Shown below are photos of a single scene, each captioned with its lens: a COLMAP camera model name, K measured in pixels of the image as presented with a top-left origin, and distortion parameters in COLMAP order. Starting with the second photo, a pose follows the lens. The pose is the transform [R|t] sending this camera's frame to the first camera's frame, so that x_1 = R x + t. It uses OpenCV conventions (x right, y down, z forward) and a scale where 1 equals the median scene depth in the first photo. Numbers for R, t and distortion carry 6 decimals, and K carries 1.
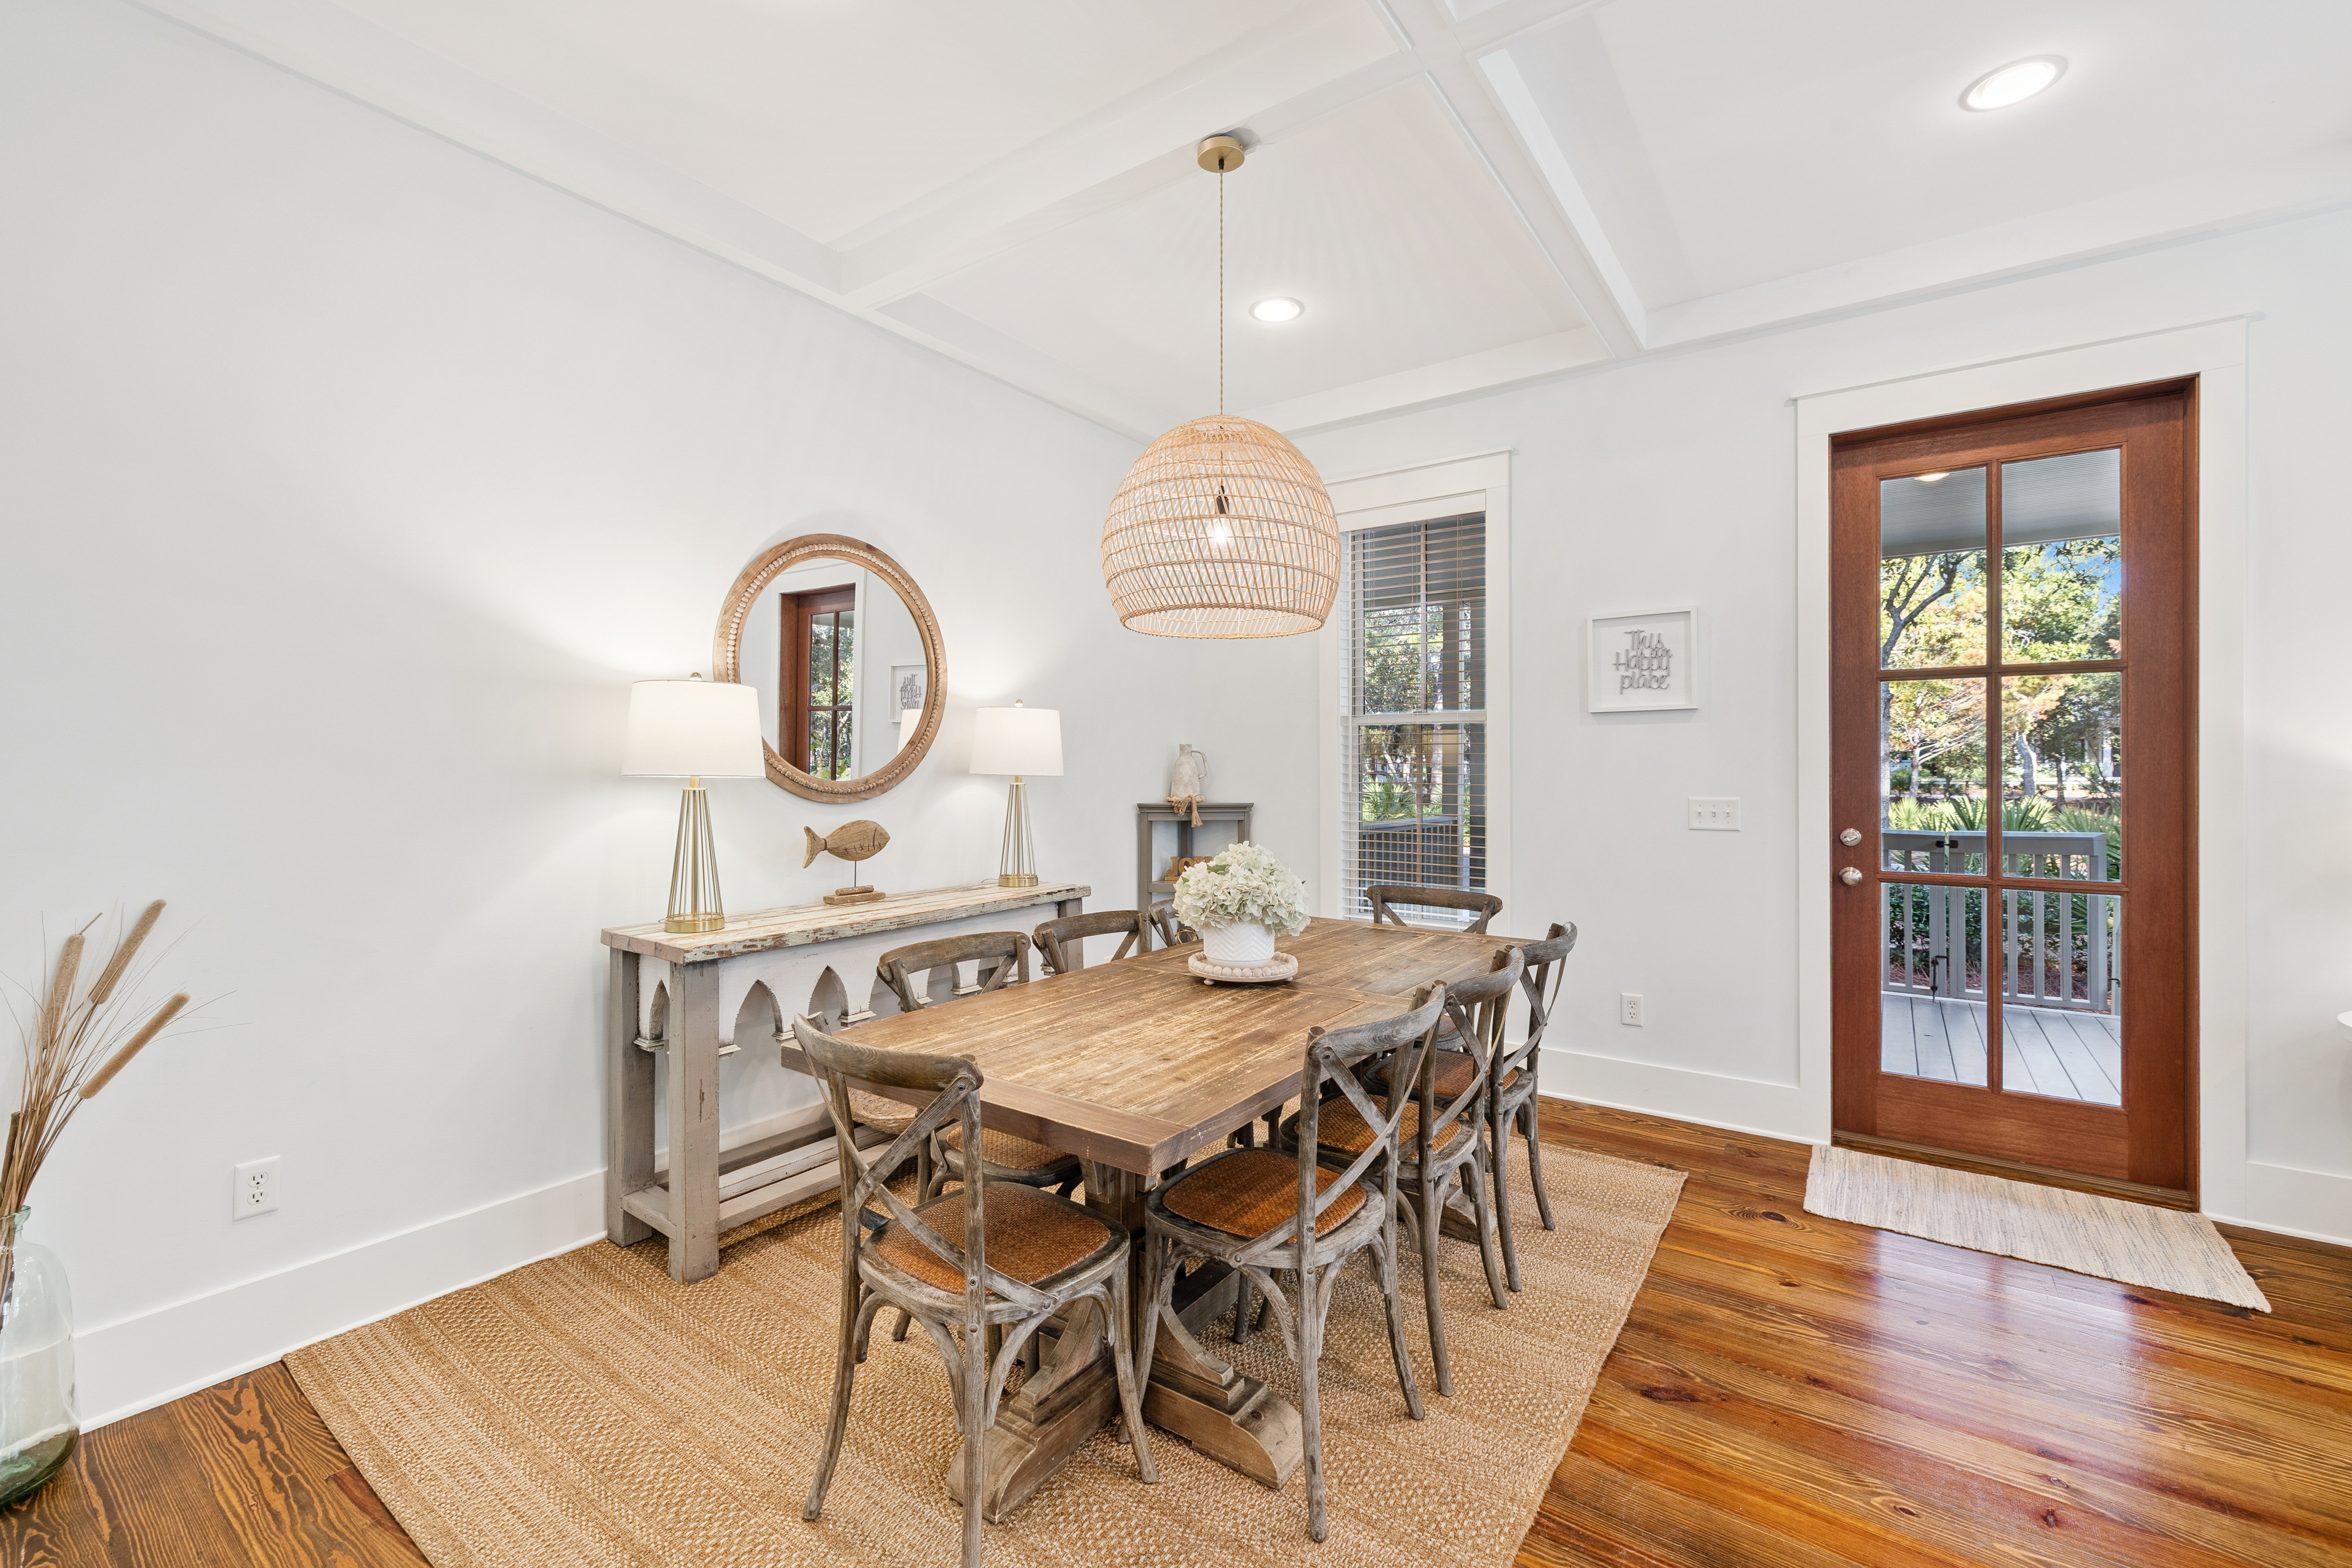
lens RADIAL K [[978.7, 0, 1184.4], [0, 978.7, 769.1], [0, 0, 1]] dist [0.000356, 0.001095]
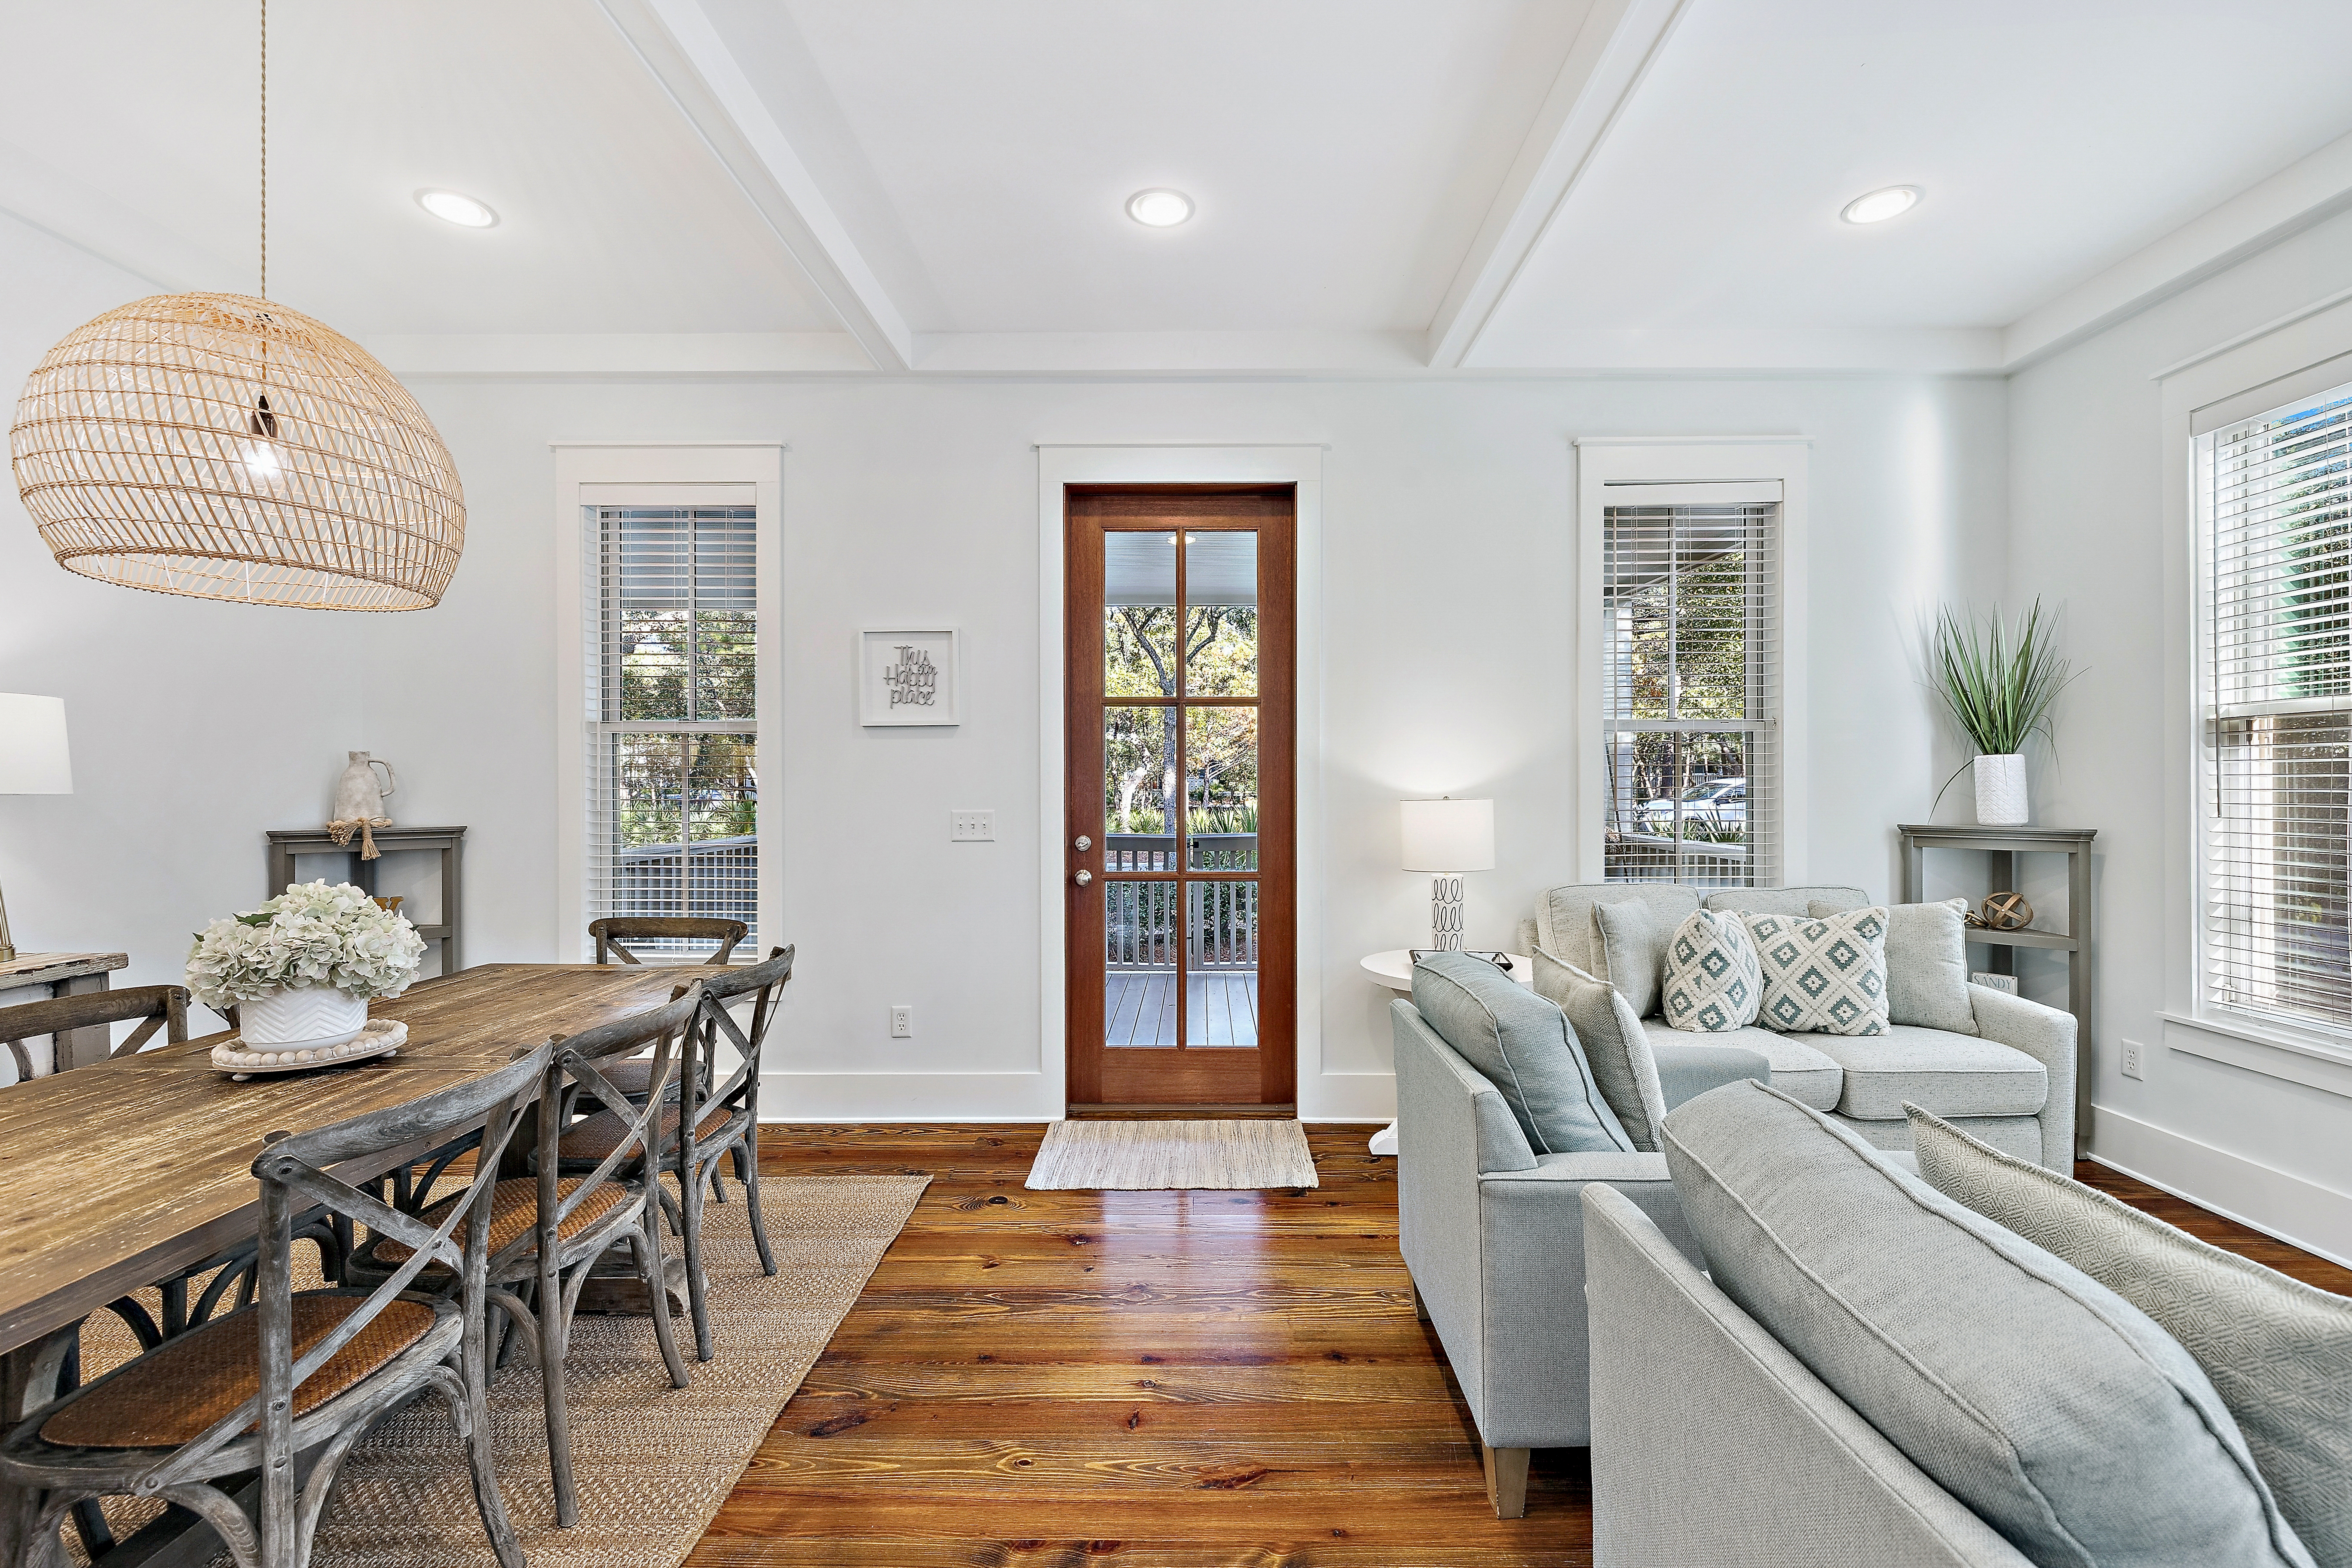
lens RADIAL K [[998.1, 0, 1166.5], [0, 998.1, 787.5], [0, 0, 1]] dist [0.000398, 0.000502]
pose [[0.819473, -0.003480, 0.573108, 0.123415], [0.001623, 0.999992, 0.003750, 0.001128], [-0.573116, -0.002143, 0.819471, 0.000723]]
